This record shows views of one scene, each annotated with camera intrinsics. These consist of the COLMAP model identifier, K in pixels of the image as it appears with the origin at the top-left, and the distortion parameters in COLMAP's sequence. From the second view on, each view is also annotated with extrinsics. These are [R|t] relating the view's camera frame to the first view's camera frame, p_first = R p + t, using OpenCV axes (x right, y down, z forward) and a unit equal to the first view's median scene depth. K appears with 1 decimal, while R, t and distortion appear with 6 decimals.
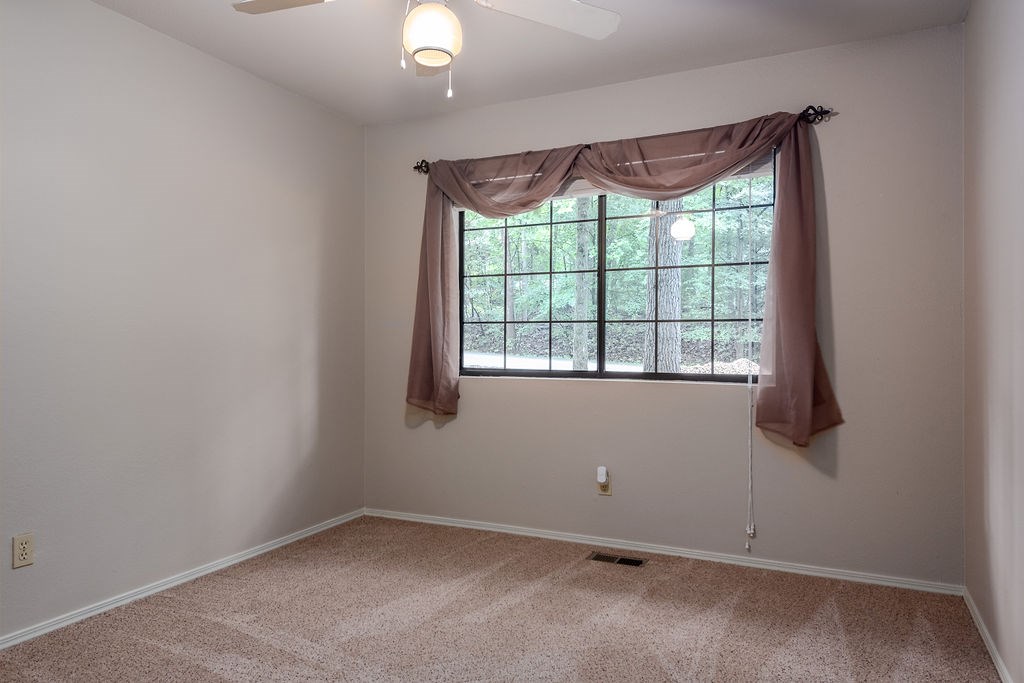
lens RADIAL K [[714.1, 0, 511.7], [0, 714.1, 370.4], [0, 0, 1]] dist [0.003595, 0.000552]
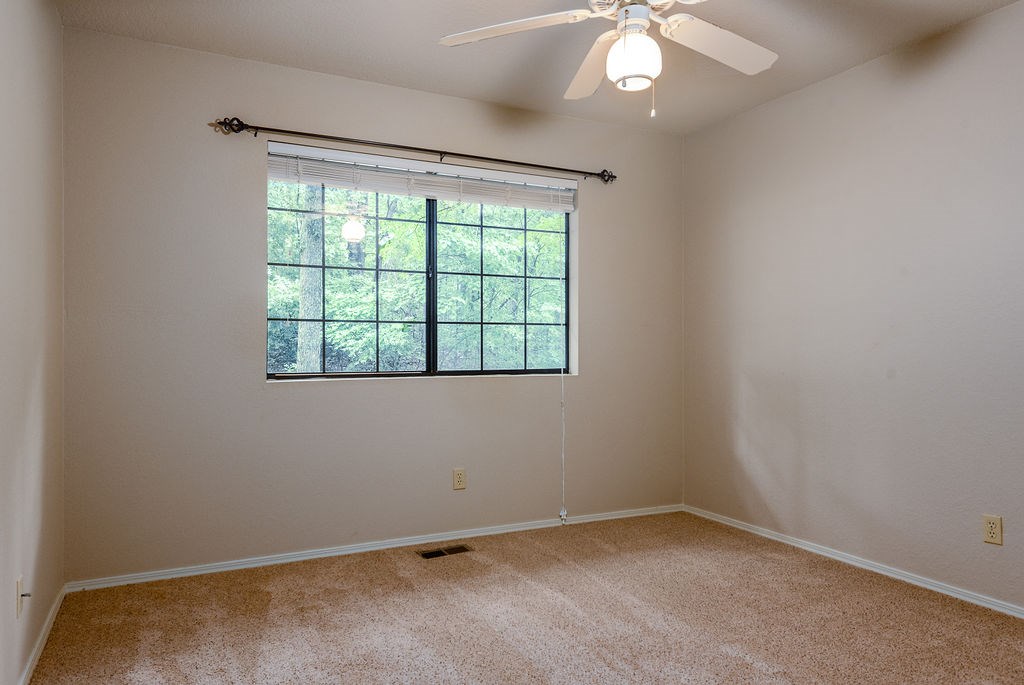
lens RADIAL K [[691.8, 0, 512.0], [0, 691.8, 342.5], [0, 0, 1]] dist [0.021631, 0.000152]
pose [[0.582705, 0.002661, 0.812679, -0.644312], [0.028910, 0.999294, -0.024001, -0.011904], [-0.812169, 0.037480, 0.582216, 0.341956]]
